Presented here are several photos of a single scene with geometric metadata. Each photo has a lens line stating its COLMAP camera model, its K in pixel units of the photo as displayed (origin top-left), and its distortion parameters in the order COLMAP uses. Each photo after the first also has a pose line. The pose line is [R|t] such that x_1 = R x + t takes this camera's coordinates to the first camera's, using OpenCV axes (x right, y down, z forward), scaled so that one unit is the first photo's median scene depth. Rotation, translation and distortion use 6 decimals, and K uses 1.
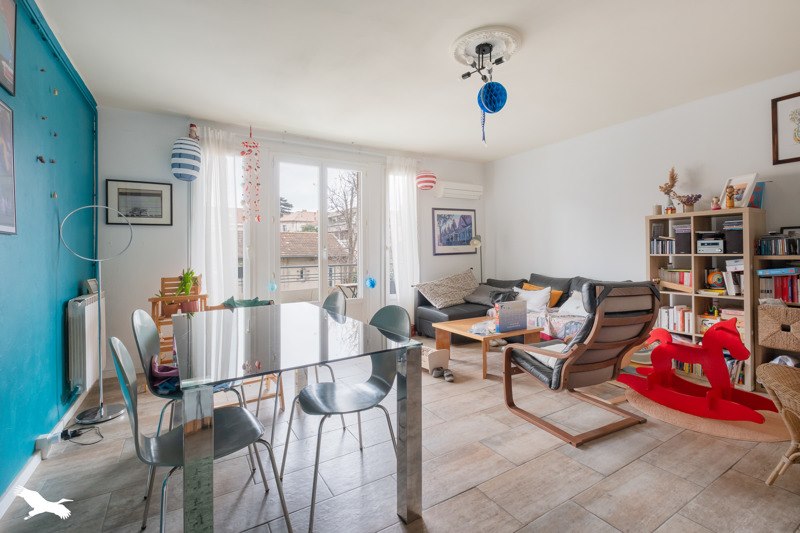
lens RADIAL K [[359.9, 0, 401.8], [0, 359.9, 248.0], [0, 0, 1]] dist [0.018181, -0.000179]
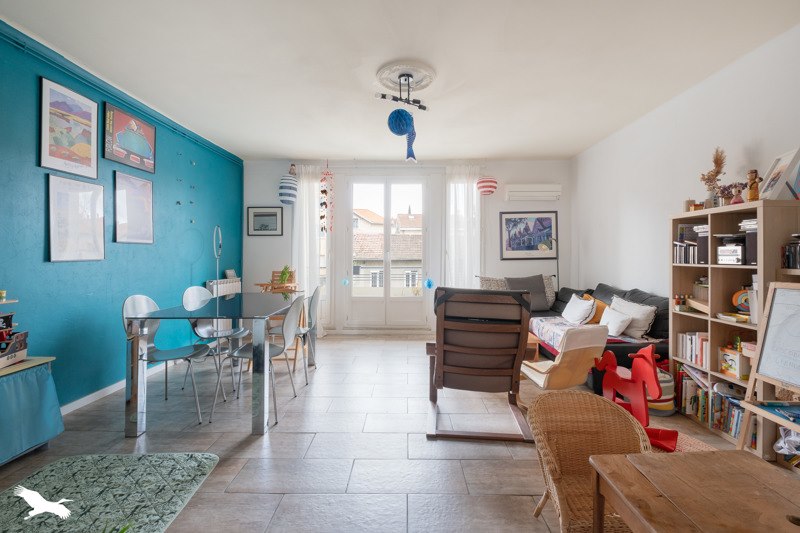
lens RADIAL K [[359.9, 0, 401.8], [0, 359.9, 248.0], [0, 0, 1]] dist [0.018181, -0.000179]
pose [[0.850416, 0.003171, -0.526101, 0.544926], [-0.007369, 0.999956, -0.005884, -0.006901], [0.526059, 0.008880, 0.850402, 0.021788]]
